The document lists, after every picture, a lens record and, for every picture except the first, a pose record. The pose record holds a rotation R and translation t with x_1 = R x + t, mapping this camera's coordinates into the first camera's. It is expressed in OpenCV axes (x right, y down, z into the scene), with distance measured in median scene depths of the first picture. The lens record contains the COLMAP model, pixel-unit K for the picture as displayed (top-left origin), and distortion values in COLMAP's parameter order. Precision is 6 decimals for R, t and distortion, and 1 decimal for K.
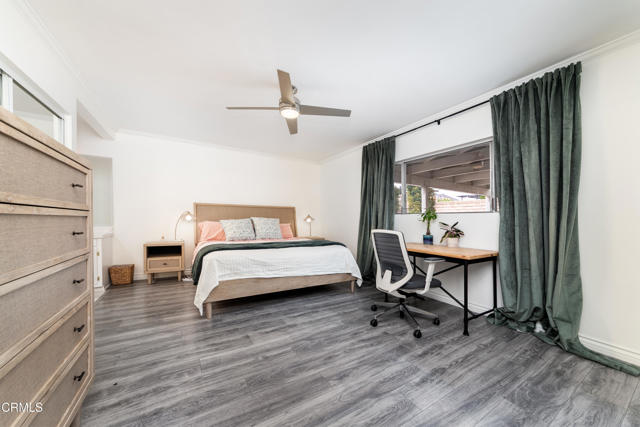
lens RADIAL K [[226.9, 0, 317.4], [0, 226.9, 208.4], [0, 0, 1]] dist [-0.001581, 0.000263]
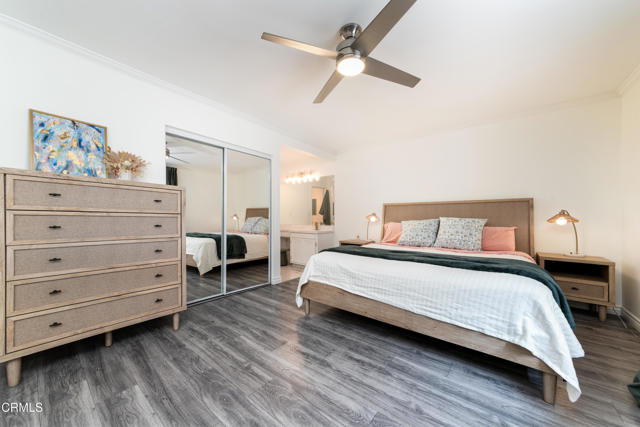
lens RADIAL K [[226.9, 0, 318.5], [0, 226.9, 217.9], [0, 0, 1]] dist [-0.001581, 0.000263]
pose [[0.355971, -0.013264, -0.934403, 0.509782], [0.048020, 0.998838, 0.004115, 0.033495], [0.933262, -0.046335, 0.356194, 0.649934]]
